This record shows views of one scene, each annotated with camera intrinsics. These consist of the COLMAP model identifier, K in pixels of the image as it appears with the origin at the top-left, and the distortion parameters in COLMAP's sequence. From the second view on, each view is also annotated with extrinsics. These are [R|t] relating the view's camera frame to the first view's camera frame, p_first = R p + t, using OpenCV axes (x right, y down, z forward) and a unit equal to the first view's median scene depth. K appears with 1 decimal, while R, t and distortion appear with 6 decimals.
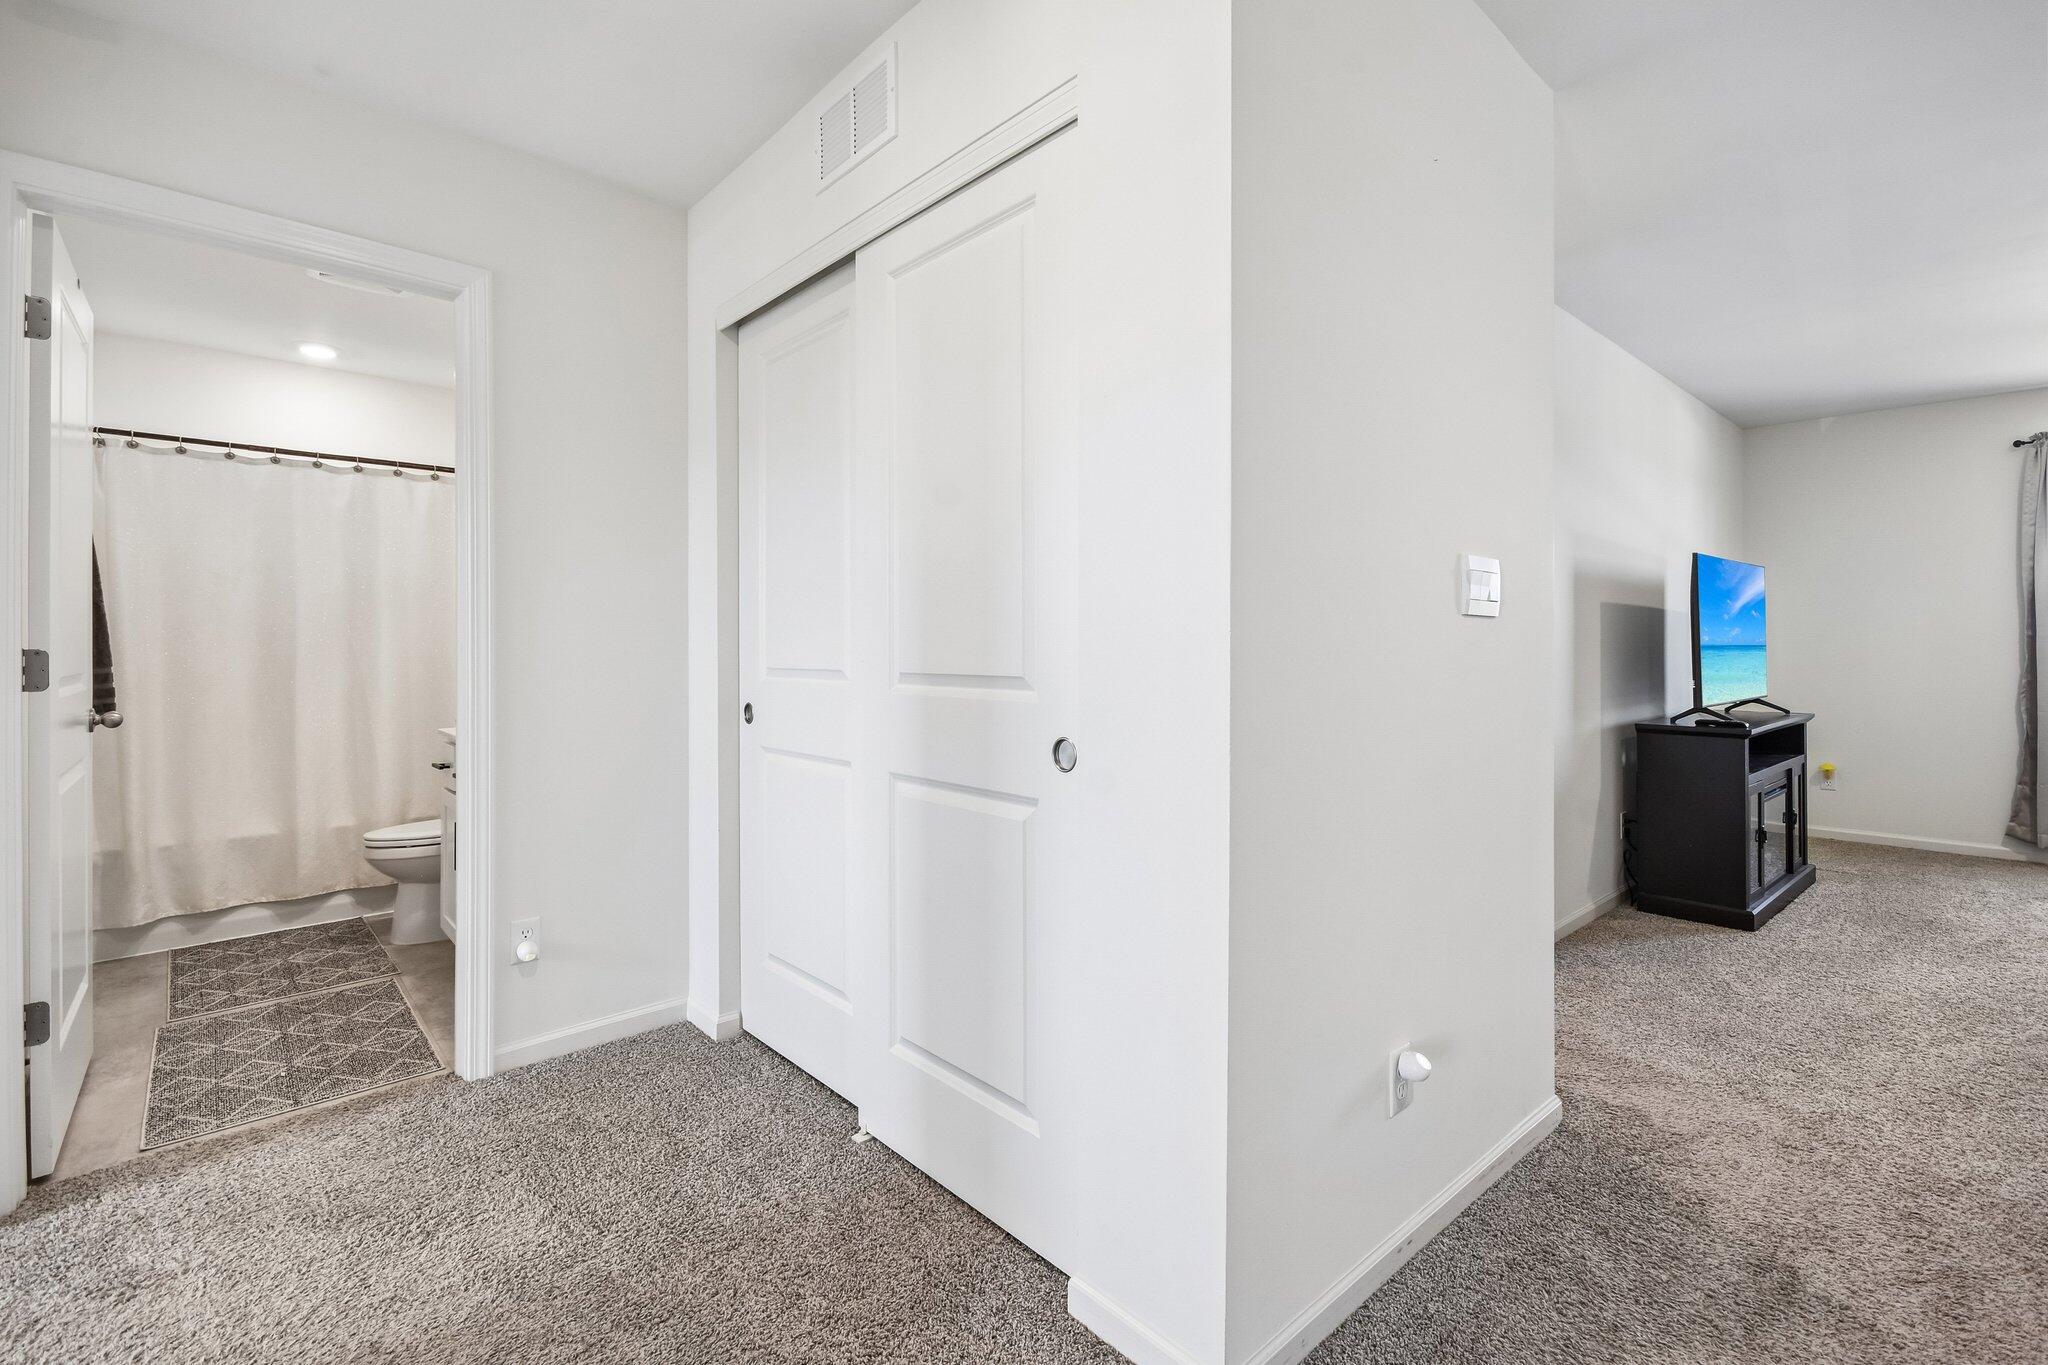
lens RADIAL K [[938.2, 0, 1025.4], [0, 938.2, 648.1], [0, 0, 1]] dist [-0.000452, -0.008209]
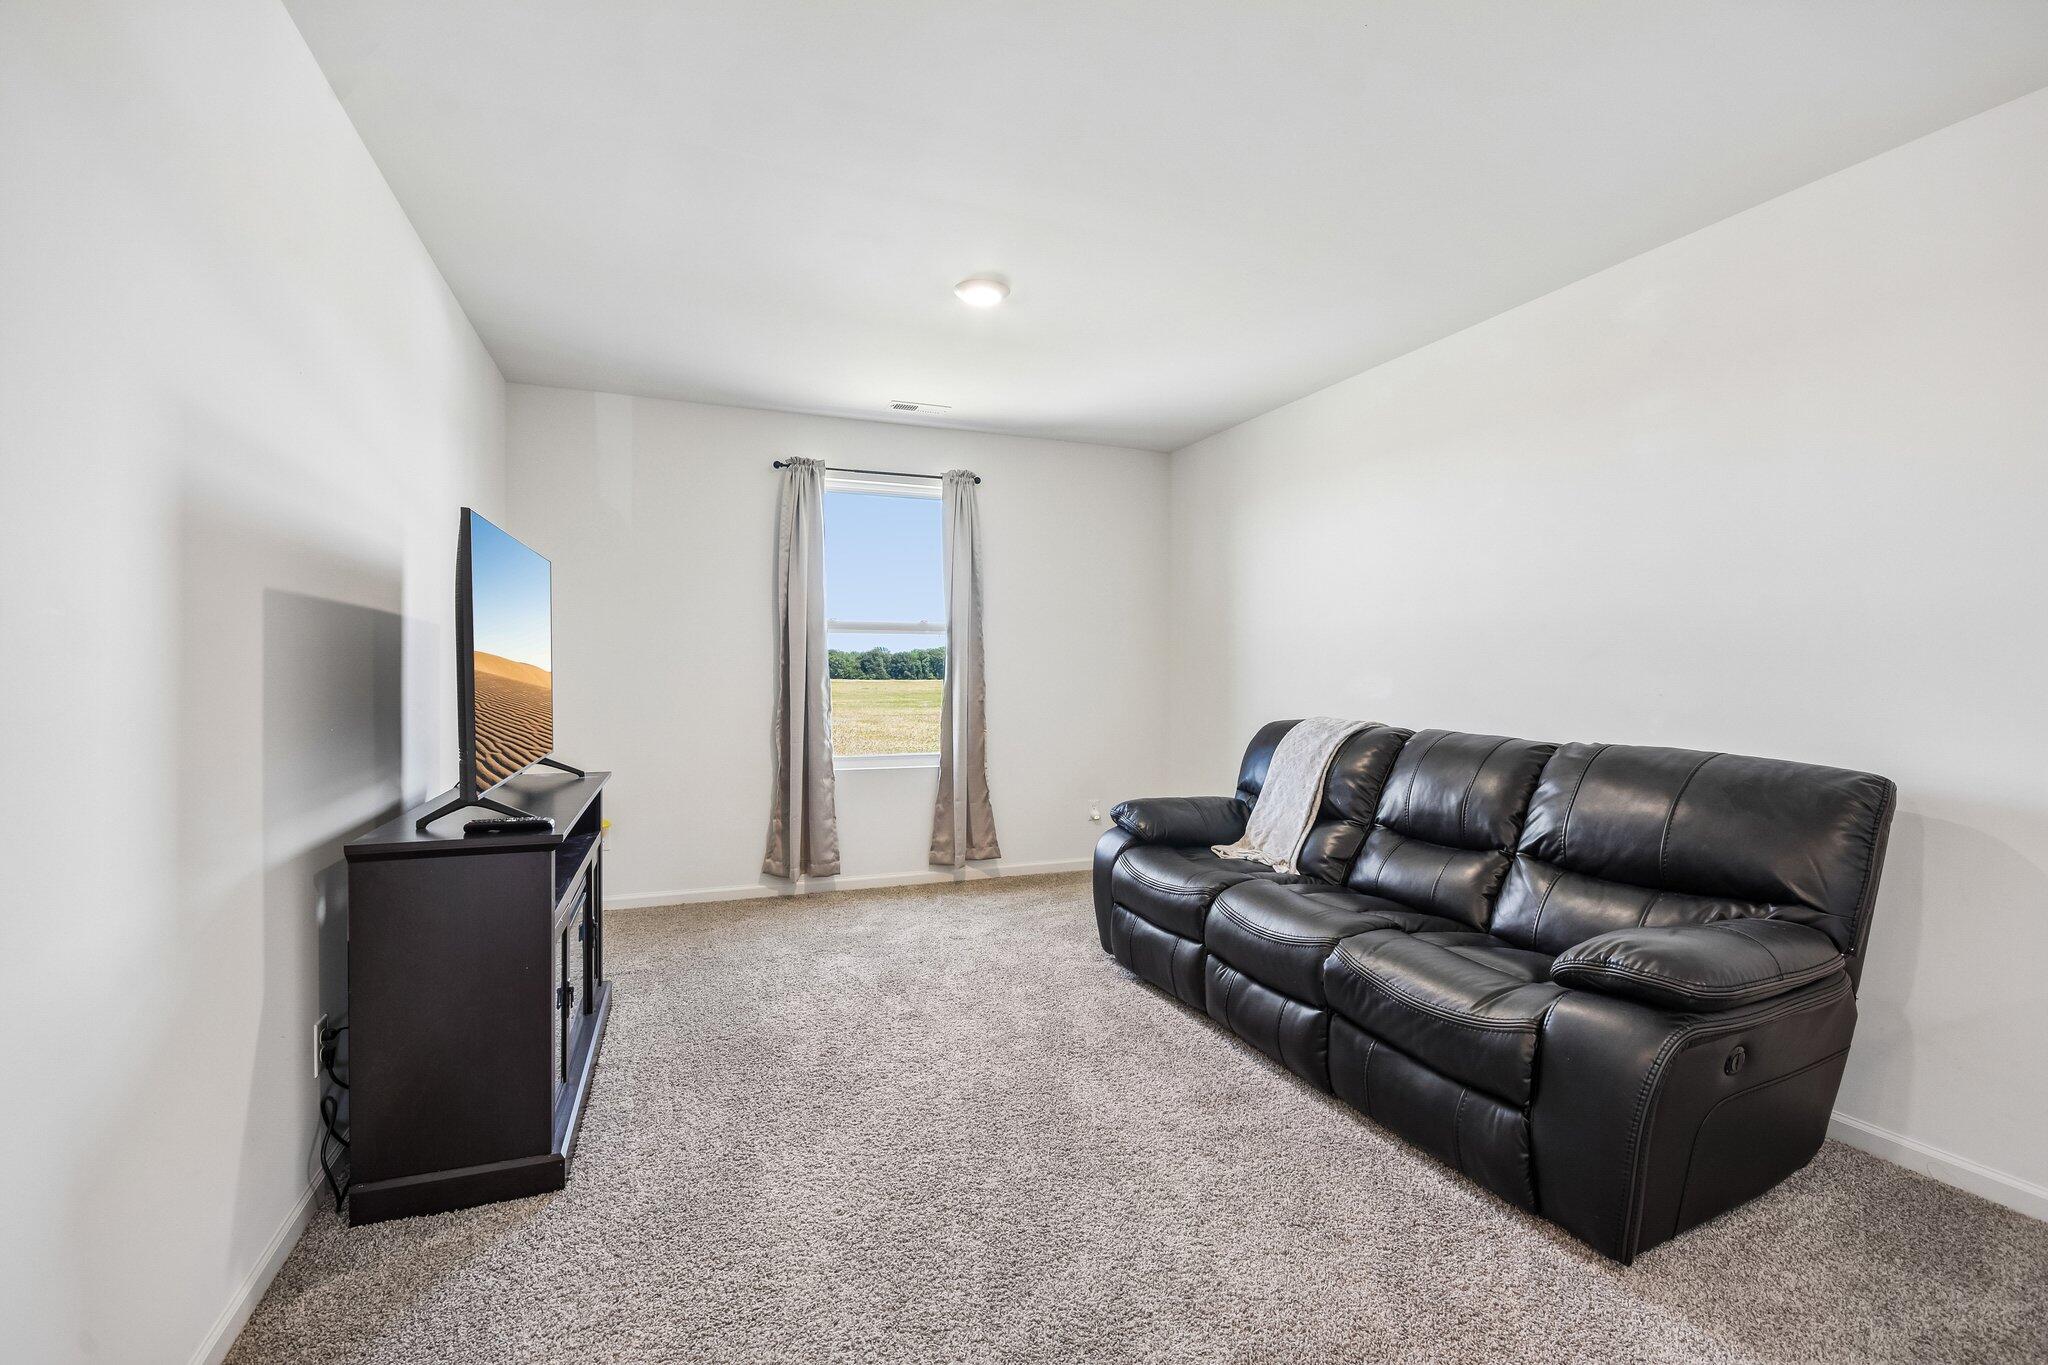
lens RADIAL K [[907.3, 0, 1025.1], [0, 907.3, 673.0], [0, 0, 1]] dist [-0.001261, -0.000068]
pose [[0.354973, -0.001040, 0.934876, 0.354321], [-0.005131, 0.999982, 0.003061, -0.011547], [-0.934863, -0.005883, 0.354961, 0.529913]]
